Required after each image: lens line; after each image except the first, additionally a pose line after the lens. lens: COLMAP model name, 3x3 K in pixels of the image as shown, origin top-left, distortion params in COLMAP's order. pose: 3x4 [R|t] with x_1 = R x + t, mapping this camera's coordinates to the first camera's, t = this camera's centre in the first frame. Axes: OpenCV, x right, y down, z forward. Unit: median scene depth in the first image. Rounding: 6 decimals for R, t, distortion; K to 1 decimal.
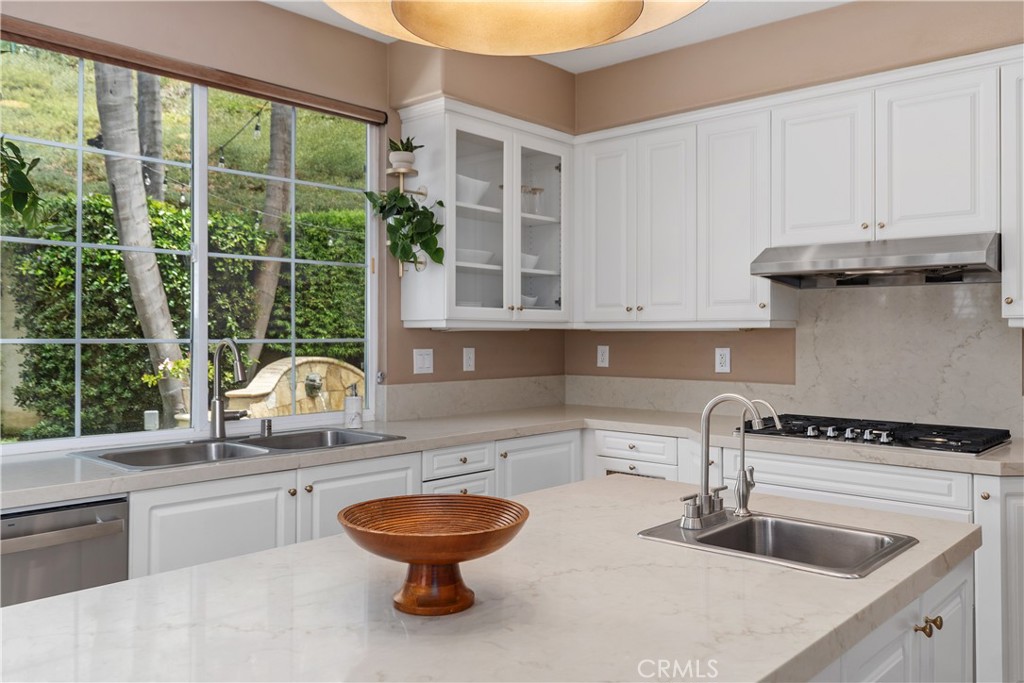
lens RADIAL K [[817.9, 0, 525.9], [0, 817.9, 323.0], [0, 0, 1]] dist [-0.004847, -0.000044]
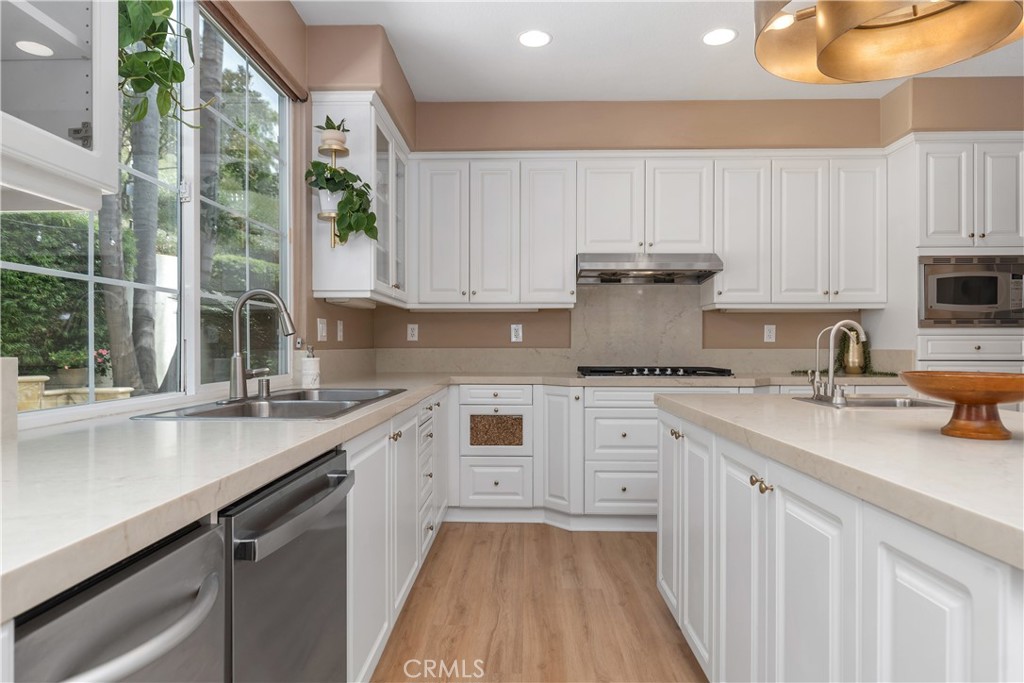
lens RADIAL K [[606.5, 0, 507.8], [0, 606.5, 337.7], [0, 0, 1]] dist [0.007011, 0.002096]
pose [[0.753499, 0.005587, 0.657425, -0.490739], [-0.005937, 0.999981, -0.001693, 0.059513], [-0.657422, -0.002627, 0.753518, 0.244529]]
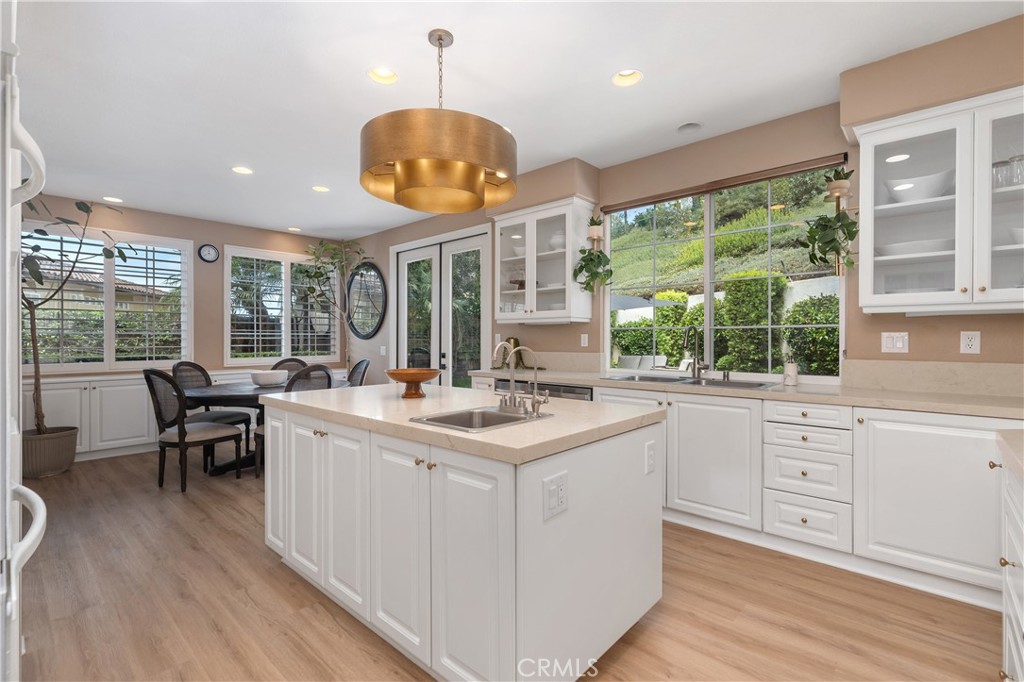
lens RADIAL K [[456.1, 0, 514.8], [0, 456.1, 339.5], [0, 0, 1]] dist [-0.004596, -0.001225]
pose [[0.010731, -0.000321, -0.999942, 0.561194], [0.011039, 0.999939, -0.000203, 0.038453], [0.999881, -0.011036, 0.010734, 0.464343]]
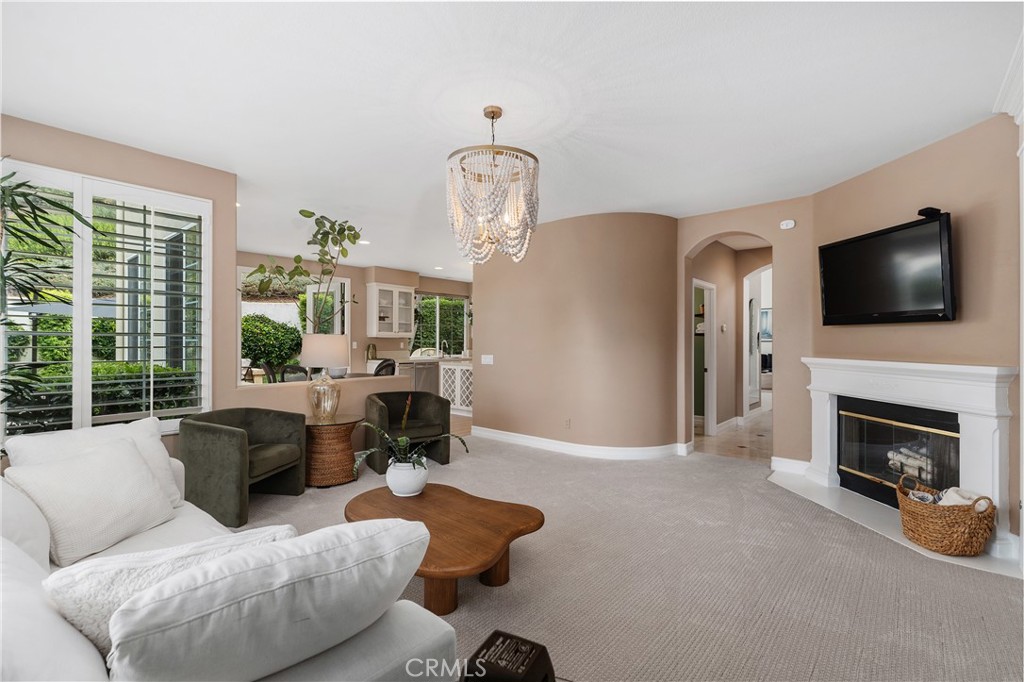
lens RADIAL K [[456.1, 0, 517.6], [0, 456.1, 338.5], [0, 0, 1]] dist [-0.004596, -0.001225]
pose [[0.999312, -0.000883, 0.037074, 0.027930], [0.000716, 0.999990, 0.004515, -0.005481], [-0.037077, -0.004486, 0.999302, -1.861724]]
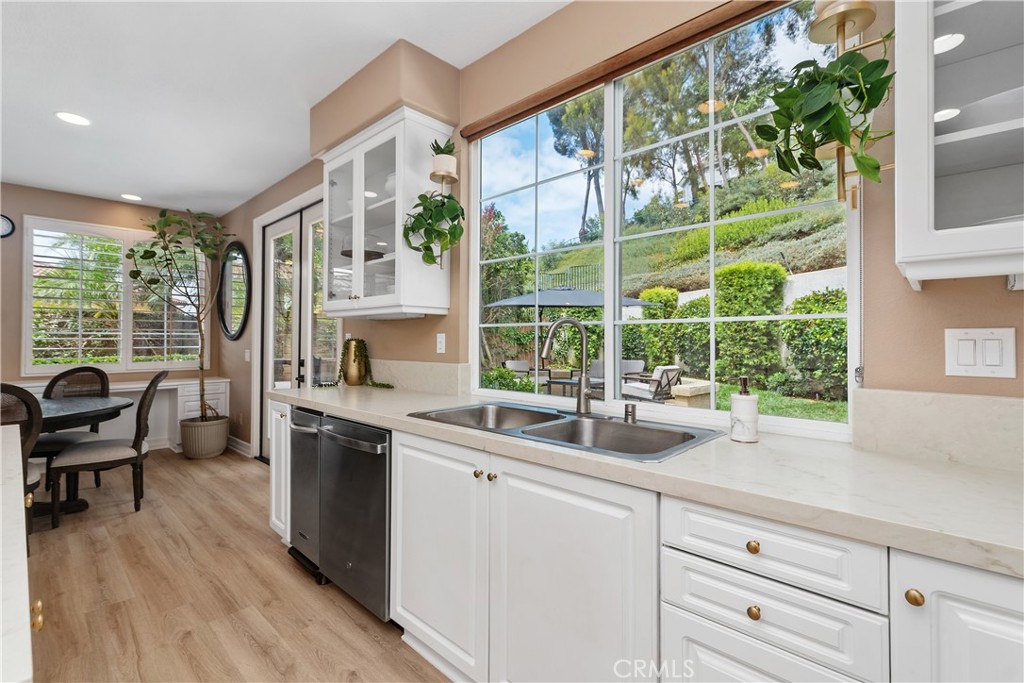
lens RADIAL K [[456.1, 0, 516.1], [0, 456.1, 335.0], [0, 0, 1]] dist [-0.004596, -0.001225]
pose [[0.000080, -0.012374, -0.999923, 0.169259], [0.008787, 0.999885, -0.012373, 0.038949], [0.999961, -0.008785, 0.000189, 0.750896]]
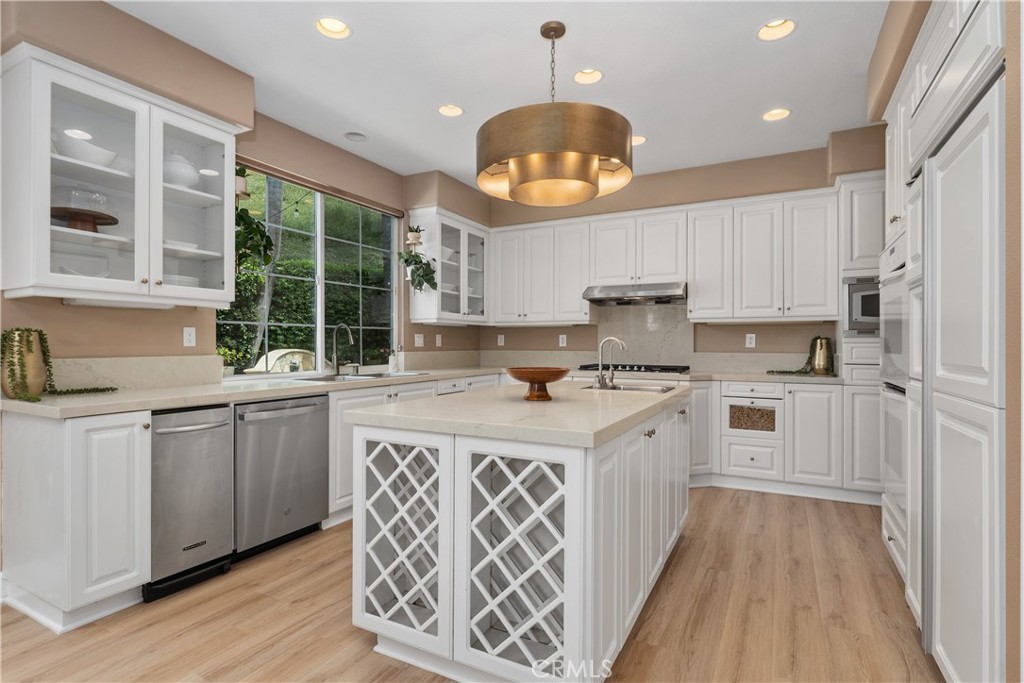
lens RADIAL K [[514.0, 0, 519.2], [0, 514.0, 342.6], [0, 0, 1]] dist [0.003703, 0.000390]
pose [[0.966015, 0.000598, 0.258485, -0.222034], [-0.003175, 0.999949, 0.009552, 0.041583], [-0.258467, -0.010048, 0.965968, -0.256591]]
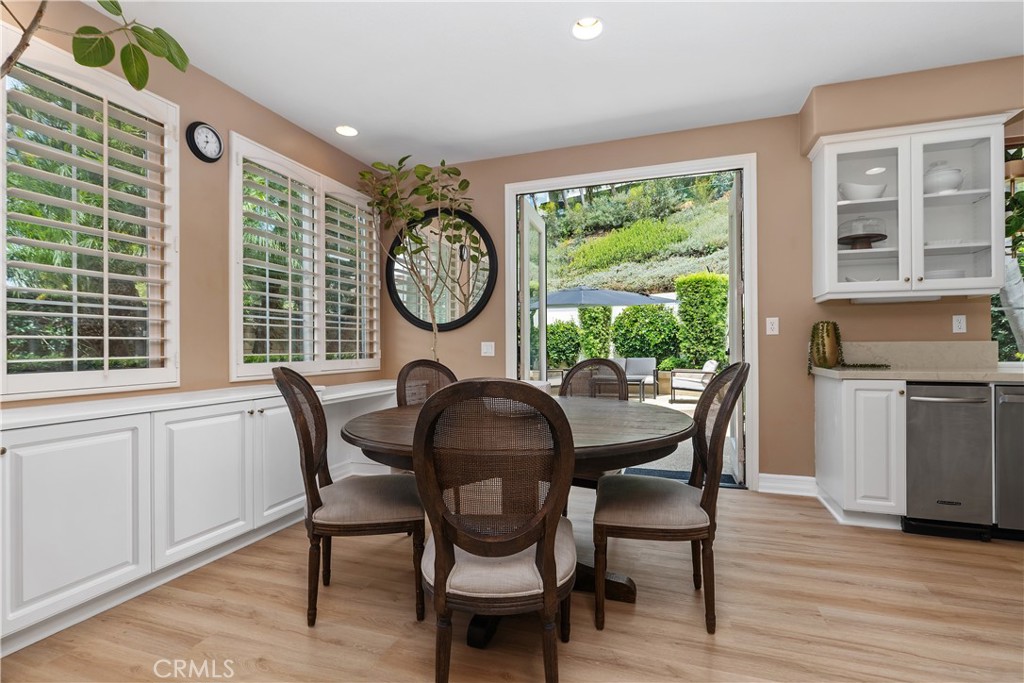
lens RADIAL K [[469.2, 0, 511.4], [0, 469.2, 345.9], [0, 0, 1]] dist [-0.001131, 0.000599]
pose [[0.394738, -0.004888, -0.918781, -0.080986], [0.014605, 0.999893, 0.000955, 0.066704], [0.918678, -0.013795, 0.394767, -0.367156]]
